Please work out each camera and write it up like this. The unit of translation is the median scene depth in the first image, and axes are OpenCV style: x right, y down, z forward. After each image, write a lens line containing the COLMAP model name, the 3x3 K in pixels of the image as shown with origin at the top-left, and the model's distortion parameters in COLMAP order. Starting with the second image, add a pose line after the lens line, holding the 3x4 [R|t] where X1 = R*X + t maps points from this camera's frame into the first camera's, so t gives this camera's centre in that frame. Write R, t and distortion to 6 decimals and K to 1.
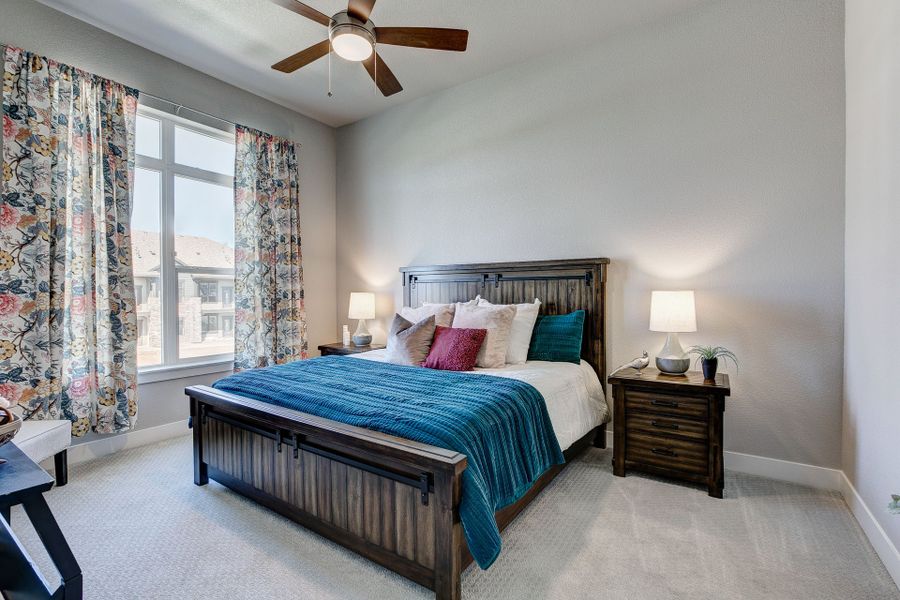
lens RADIAL K [[415.6, 0, 460.9], [0, 415.6, 301.3], [0, 0, 1]] dist [-0.026329, 0.011773]
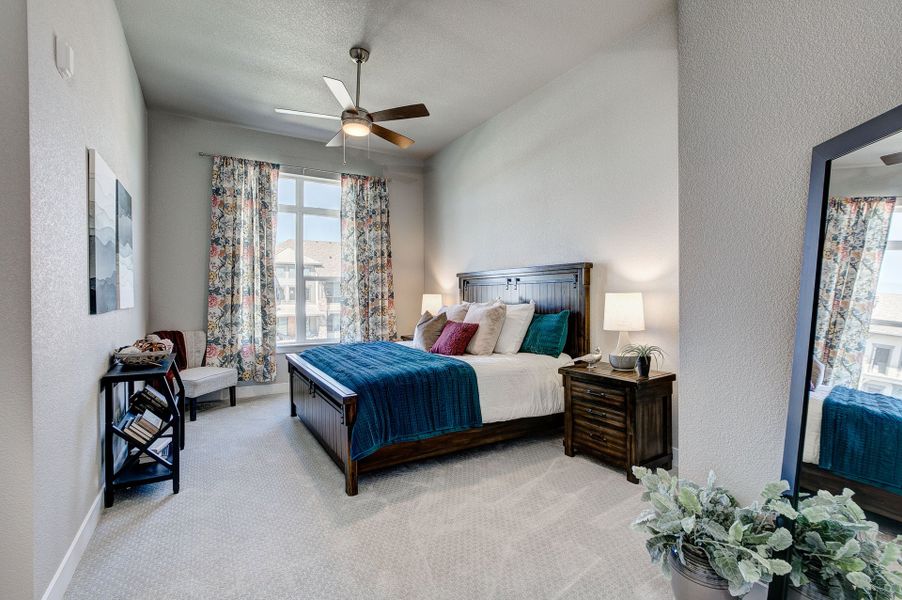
lens RADIAL K [[416.4, 0, 437.3], [0, 416.4, 302.9], [0, 0, 1]] dist [-0.030292, 0.017540]
pose [[0.897961, 0.008537, -0.439993, 0.488560], [-0.007436, 0.999963, 0.004226, 0.000275], [0.440013, -0.000523, 0.897991, -0.160157]]
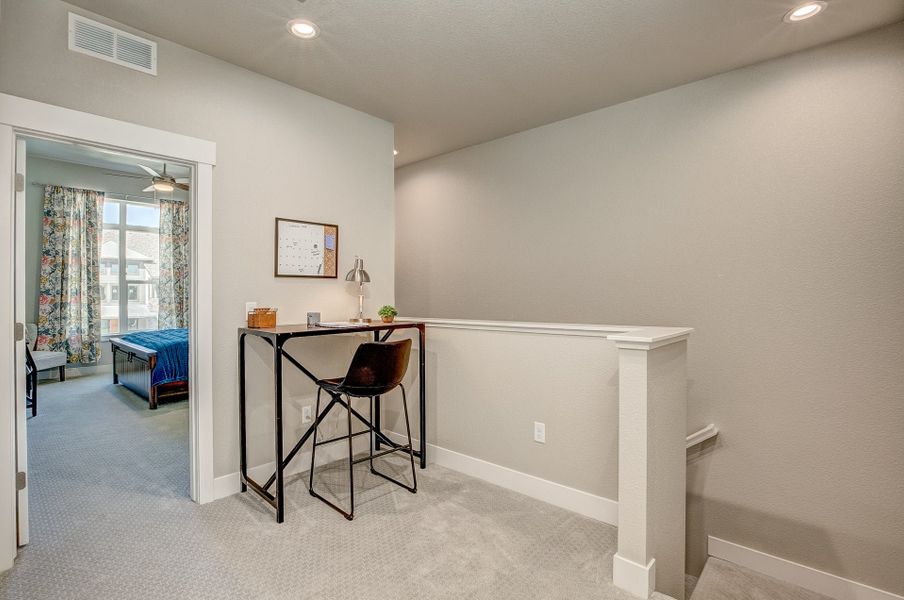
lens RADIAL K [[438.0, 0, 413.3], [0, 438.0, 291.7], [0, 0, 1]] dist [-0.021904, 0.008647]
pose [[0.982079, -0.002059, -0.188456, 1.169700], [-0.001571, 0.999816, -0.019107, 0.003727], [0.188461, 0.019060, 0.981896, -0.836440]]
